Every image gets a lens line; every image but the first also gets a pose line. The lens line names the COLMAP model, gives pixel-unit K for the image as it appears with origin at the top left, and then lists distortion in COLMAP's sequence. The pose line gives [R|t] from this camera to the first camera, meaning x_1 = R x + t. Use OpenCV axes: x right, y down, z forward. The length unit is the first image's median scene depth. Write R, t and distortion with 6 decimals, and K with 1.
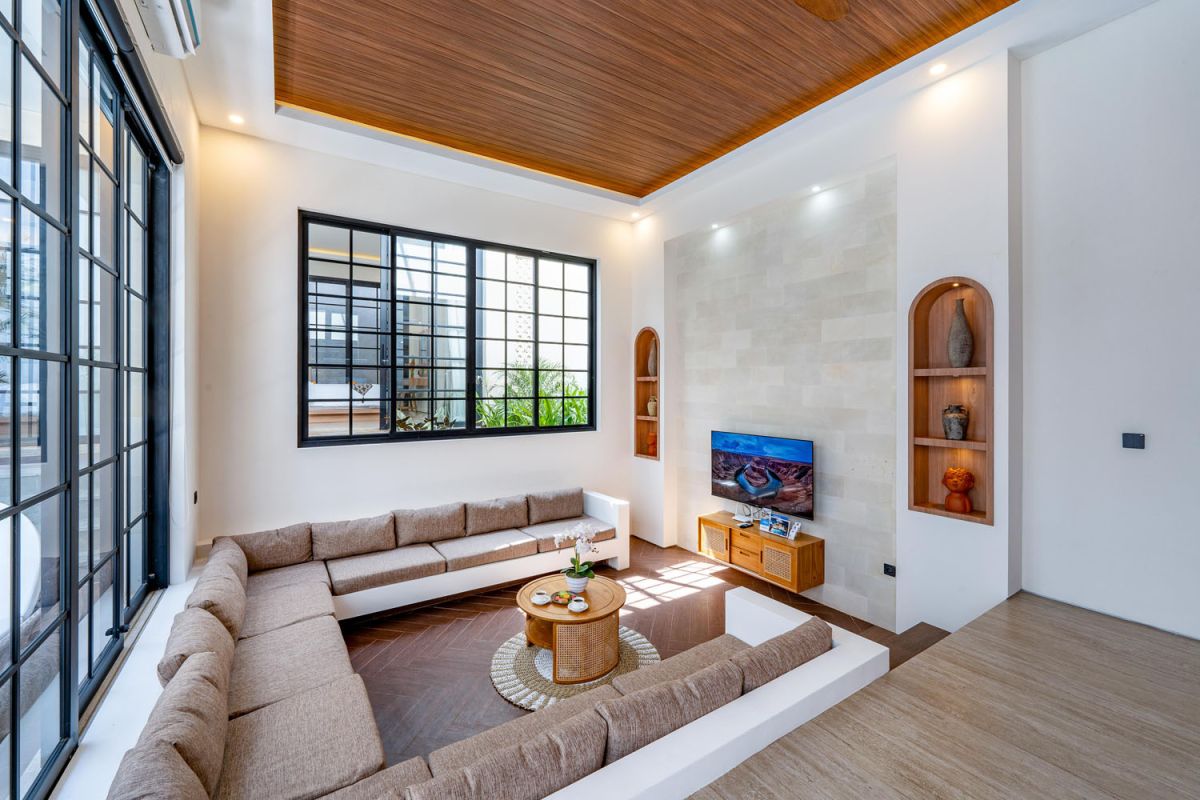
lens RADIAL K [[489.1, 0, 602.1], [0, 489.1, 389.4], [0, 0, 1]] dist [0.001408, 0.000051]
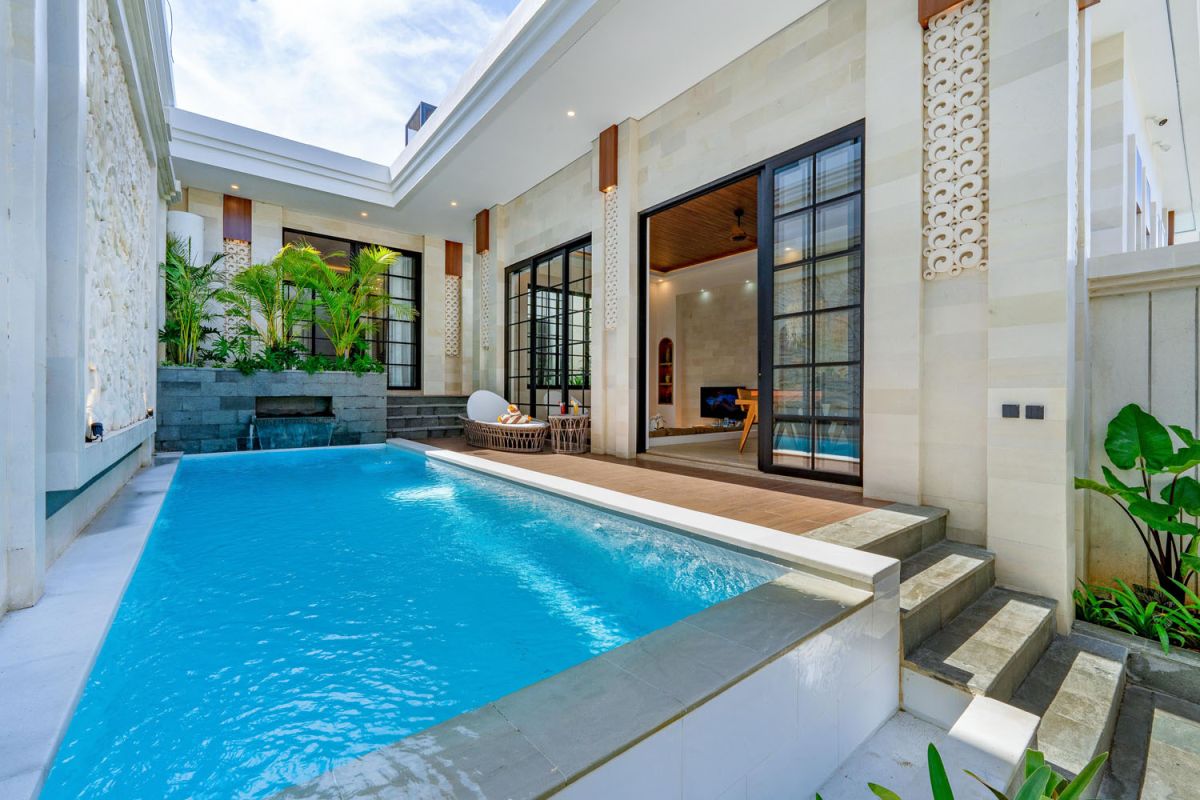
lens RADIAL K [[483.9, 0, 604.4], [0, 483.9, 395.9], [0, 0, 1]] dist [-0.002292, -0.000144]
pose [[0.994615, 0.006342, 0.103443, -0.450666], [-0.006722, 0.999972, 0.003330, 0.130570], [-0.103419, -0.004007, 0.994630, -1.155771]]
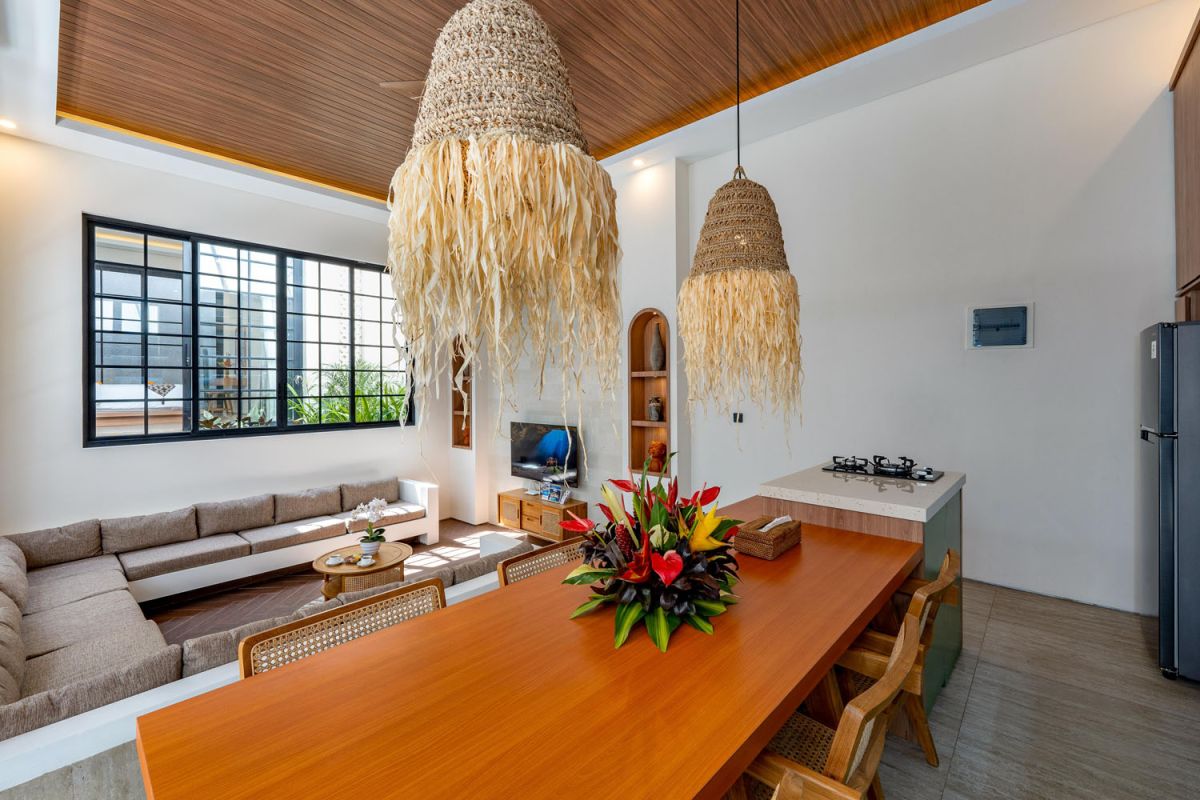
lens RADIAL K [[497.8, 0, 607.4], [0, 497.8, 386.6], [0, 0, 1]] dist [-0.000617, -0.000043]
pose [[0.964270, -0.006761, 0.264834, 0.143311], [0.007080, 0.999975, -0.000248, 0.000182], [-0.264826, 0.002114, 0.964294, -0.262264]]
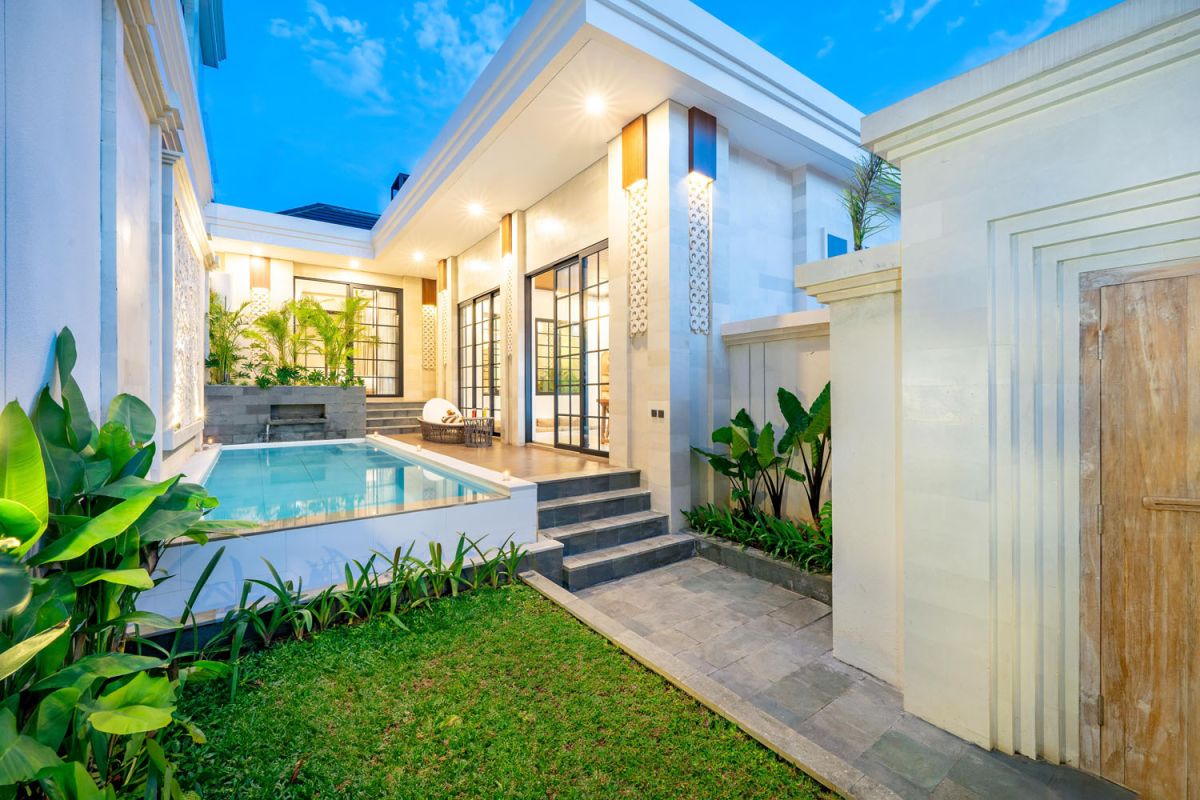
lens RADIAL K [[488.9, 0, 602.6], [0, 488.9, 392.4], [0, 0, 1]] dist [0.000288, -0.000019]
pose [[0.999095, -0.002815, 0.042438, -0.036519], [0.002960, 0.999990, -0.003353, 0.103882], [-0.042428, 0.003476, 0.999093, -1.718385]]
